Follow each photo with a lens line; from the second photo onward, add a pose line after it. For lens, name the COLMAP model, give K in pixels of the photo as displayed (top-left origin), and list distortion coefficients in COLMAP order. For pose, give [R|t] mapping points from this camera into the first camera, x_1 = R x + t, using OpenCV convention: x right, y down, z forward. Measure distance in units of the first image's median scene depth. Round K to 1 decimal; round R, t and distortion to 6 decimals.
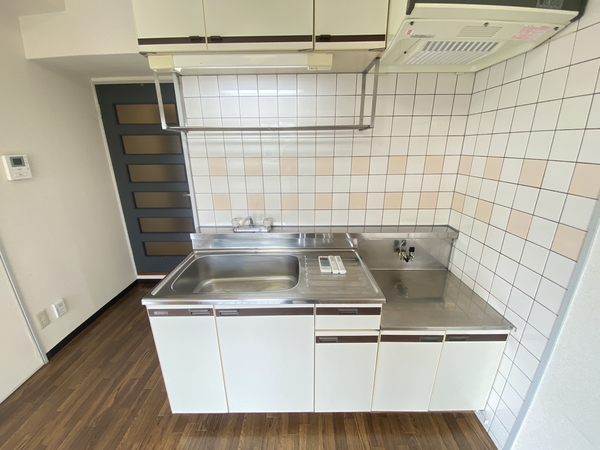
lens RADIAL K [[241.3, 0, 299.0], [0, 241.3, 228.0], [0, 0, 1]] dist [0.002133, -0.014333]
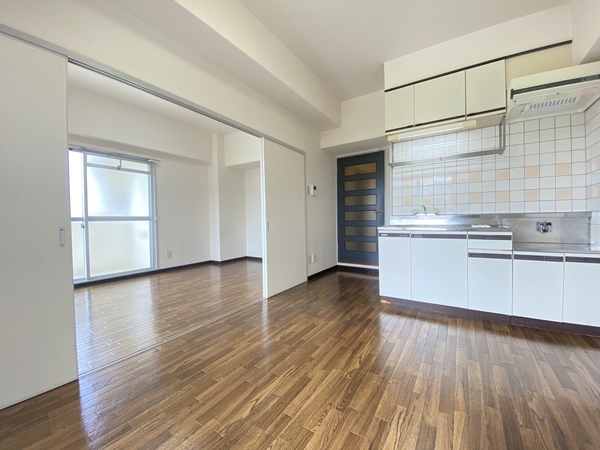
lens RADIAL K [[241.3, 0, 299.0], [0, 241.3, 228.0], [0, 0, 1]] dist [0.002133, -0.014333]
pose [[0.842158, 0.012914, -0.539076, -0.031381], [-0.158298, 0.961586, -0.224262, 0.879507], [0.515472, 0.274199, 0.811852, -1.211756]]
